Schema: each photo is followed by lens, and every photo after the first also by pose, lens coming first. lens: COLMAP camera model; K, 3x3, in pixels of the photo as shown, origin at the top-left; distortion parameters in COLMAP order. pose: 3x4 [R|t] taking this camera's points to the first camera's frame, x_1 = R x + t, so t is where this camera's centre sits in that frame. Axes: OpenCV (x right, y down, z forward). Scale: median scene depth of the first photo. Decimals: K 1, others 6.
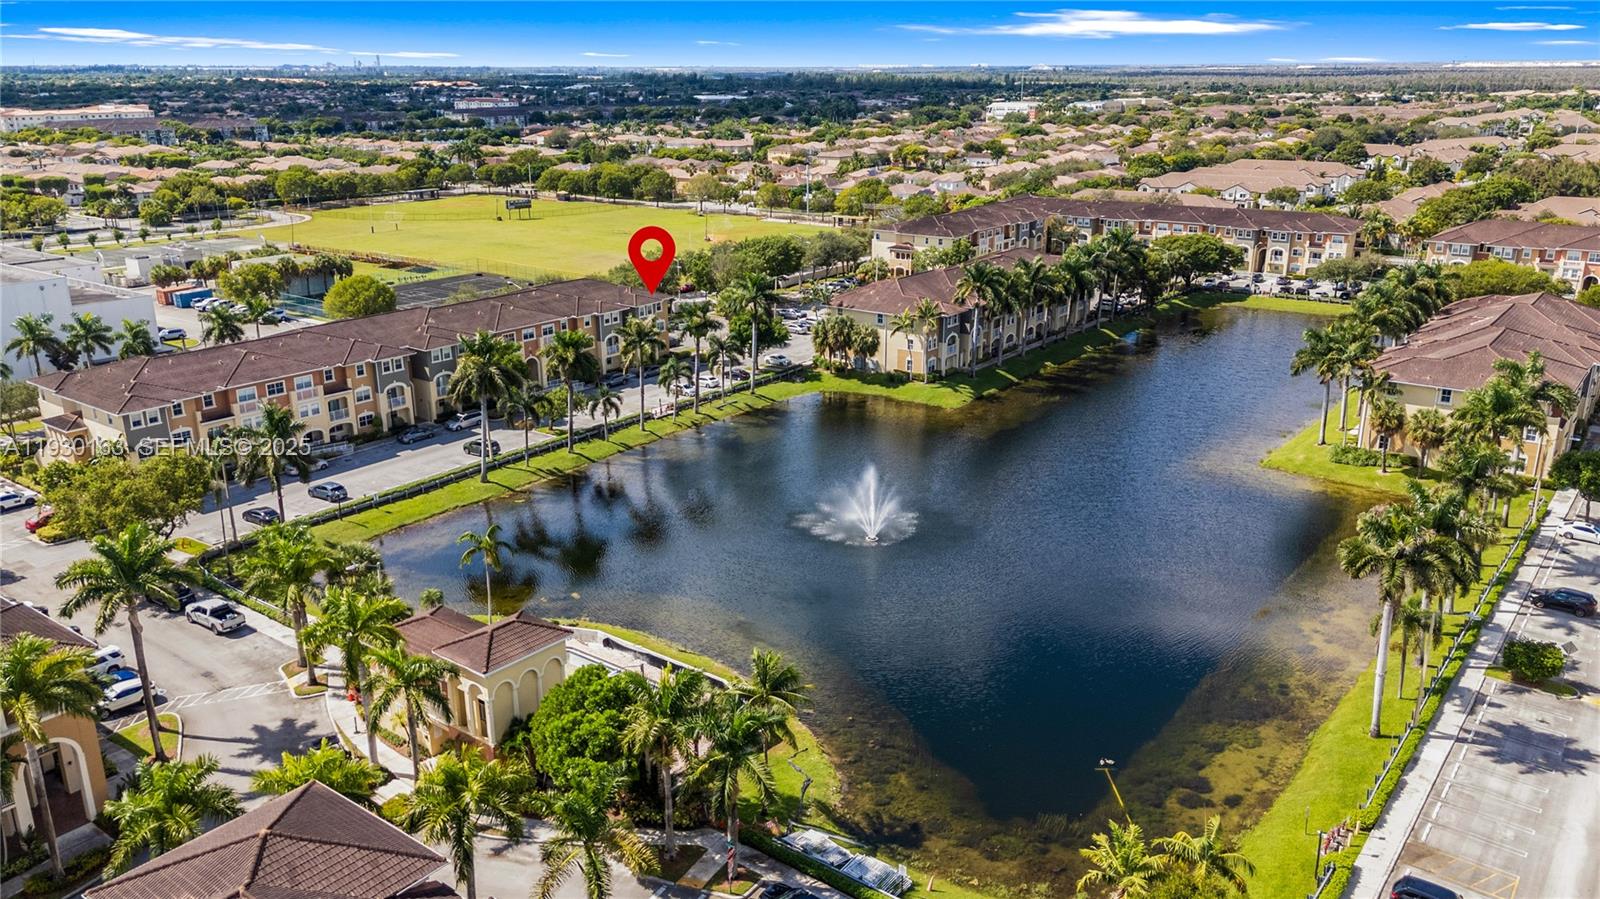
lens RADIAL K [[1181.9, 0, 816.8], [0, 1181.9, 451.1], [0, 0, 1]] dist [0.065195, -0.064401]
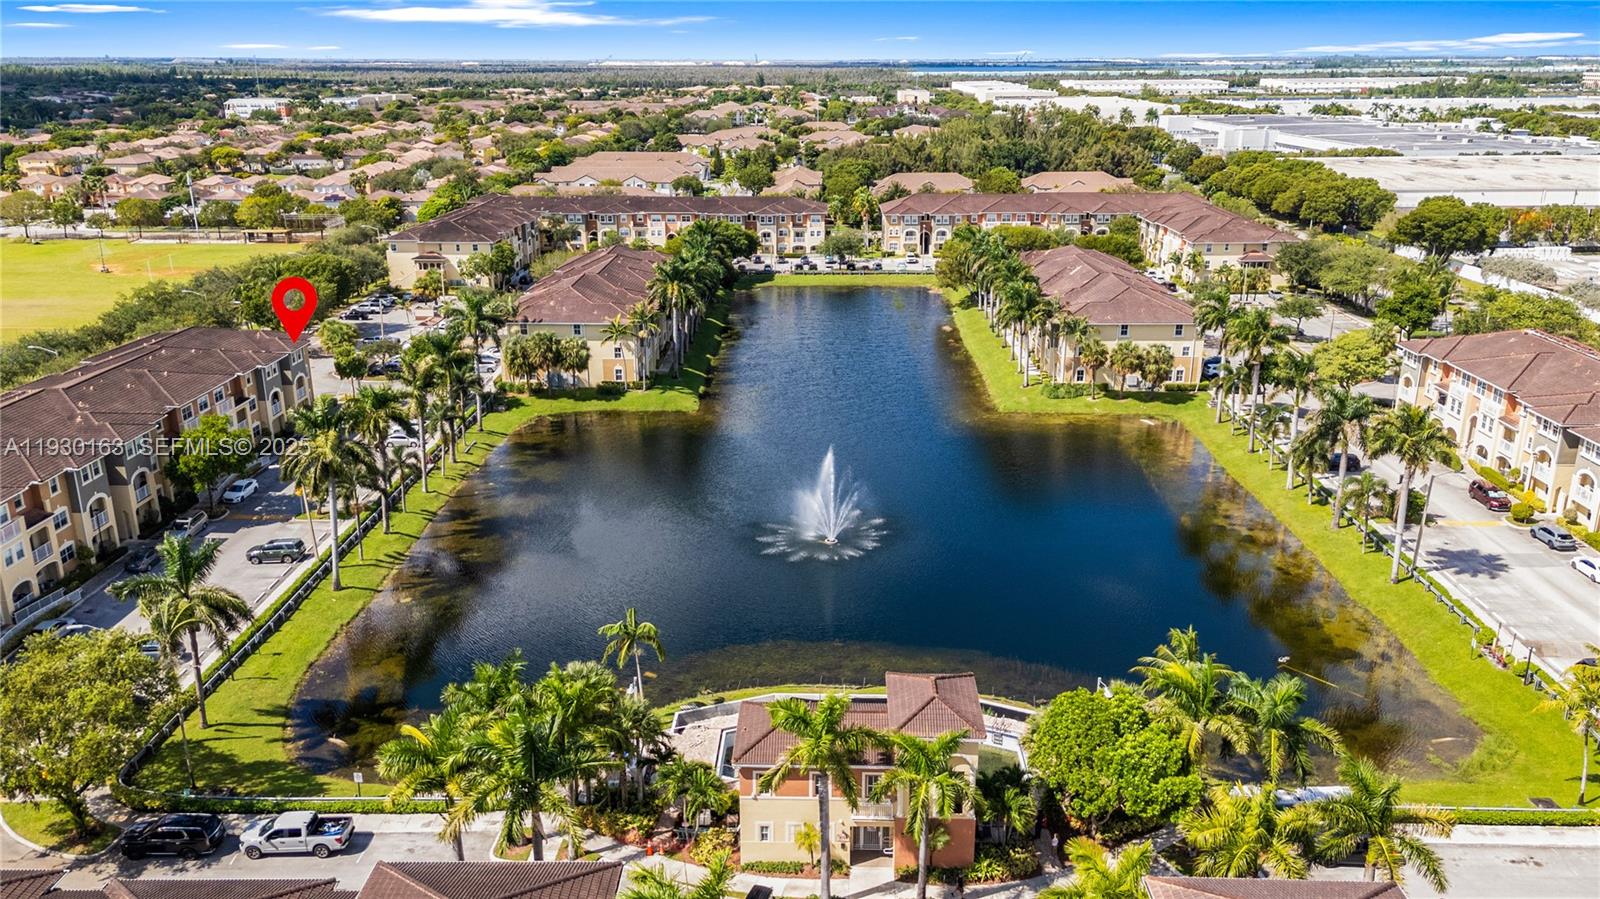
lens RADIAL K [[1181.9, 0, 783.4], [0, 1181.9, 421.7], [0, 0, 1]] dist [0.065195, -0.064401]
pose [[0.810121, -0.166918, 0.561998, -0.164251], [0.177353, 0.983472, 0.036445, -0.020982], [-0.558793, 0.070148, 0.826335, 0.060391]]
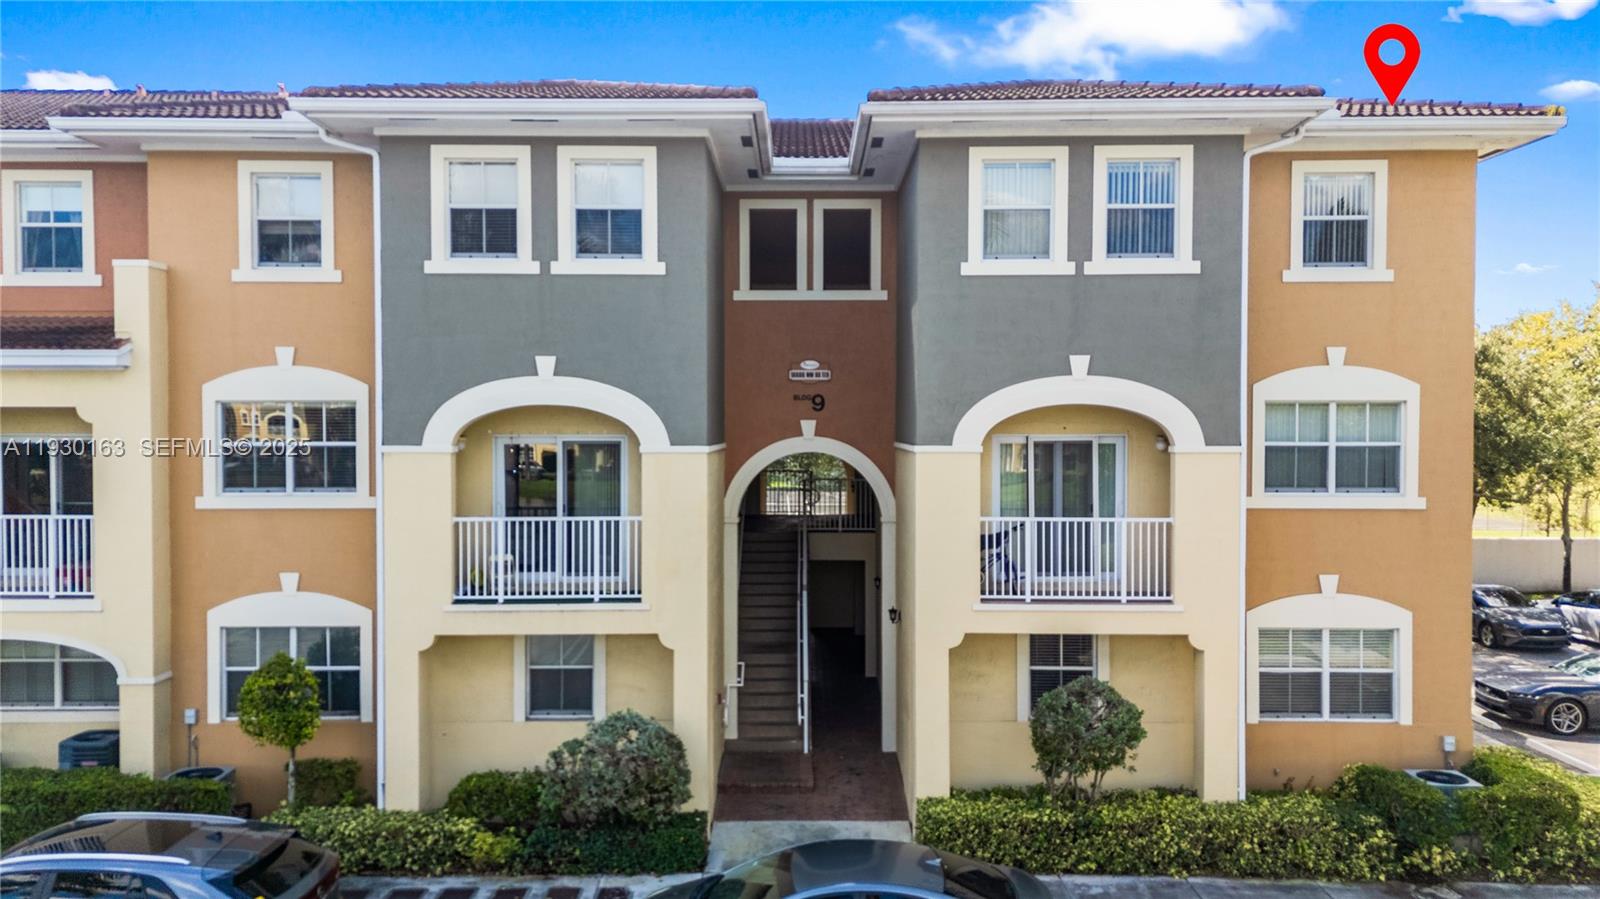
lens RADIAL K [[1181.9, 0, 806.6], [0, 1181.9, 446.6], [0, 0, 1]] dist [0.065195, -0.064401]
pose [[0.596402, 0.016207, -0.802523, -0.057213], [-0.247252, 0.954892, -0.164463, -0.012614], [0.763657, 0.296512, 0.573506, 0.523830]]
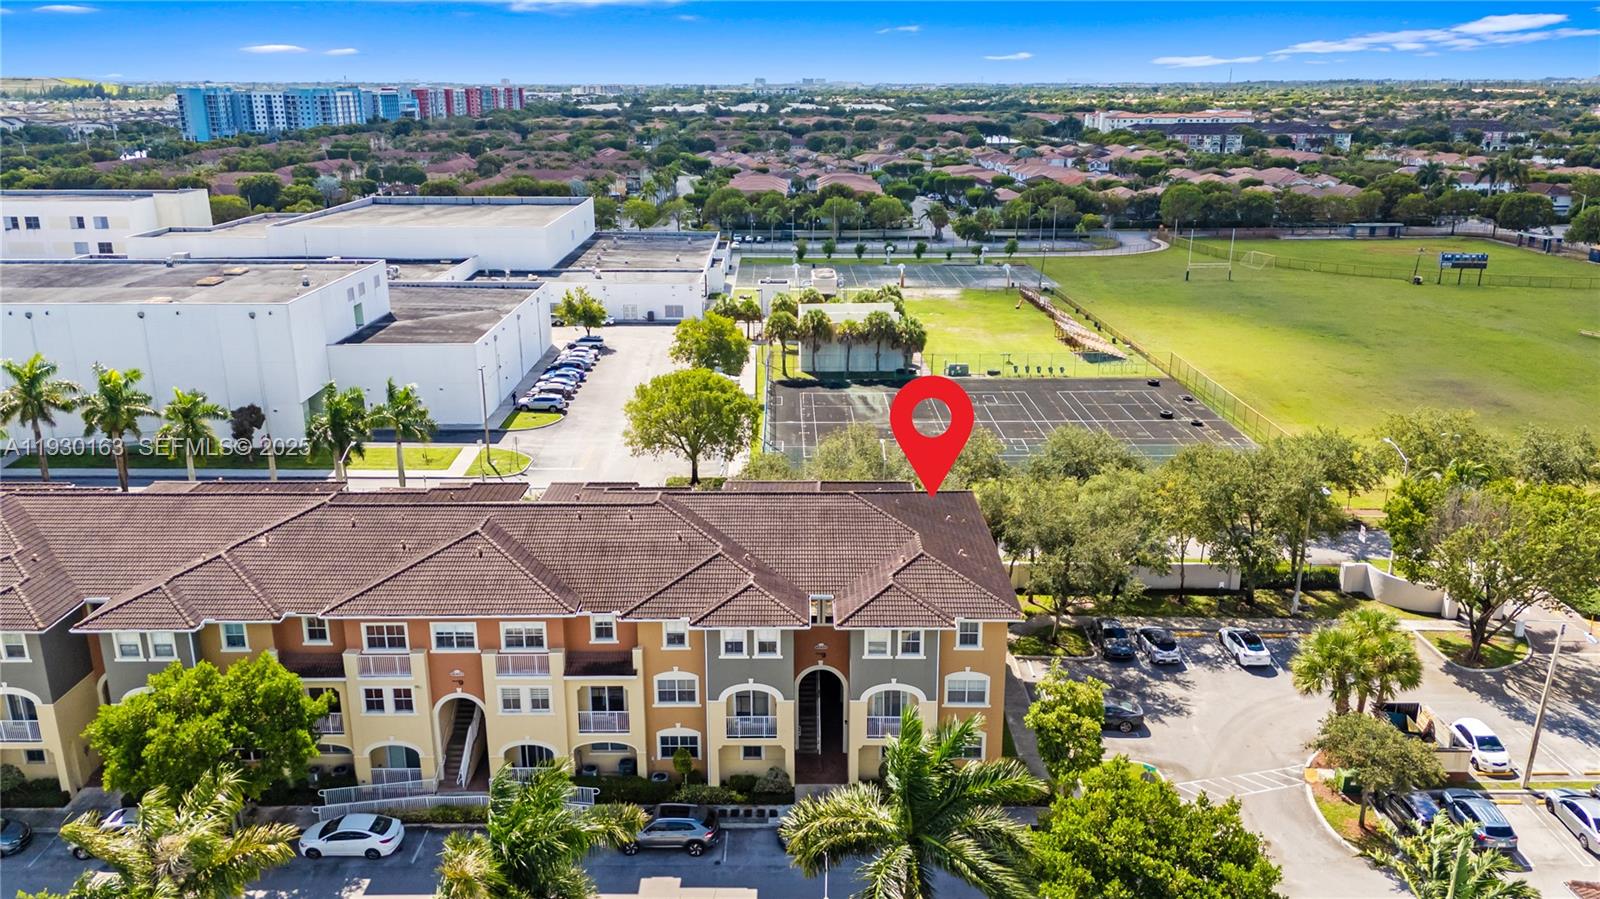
lens RADIAL K [[1181.9, 0, 812.3], [0, 1181.9, 447.5], [0, 0, 1]] dist [0.065195, -0.064401]
pose [[0.595678, 0.234141, -0.768340, 0.077231], [-0.246615, 0.963681, 0.102473, -0.106813], [0.764427, 0.128444, 0.631786, 0.386277]]
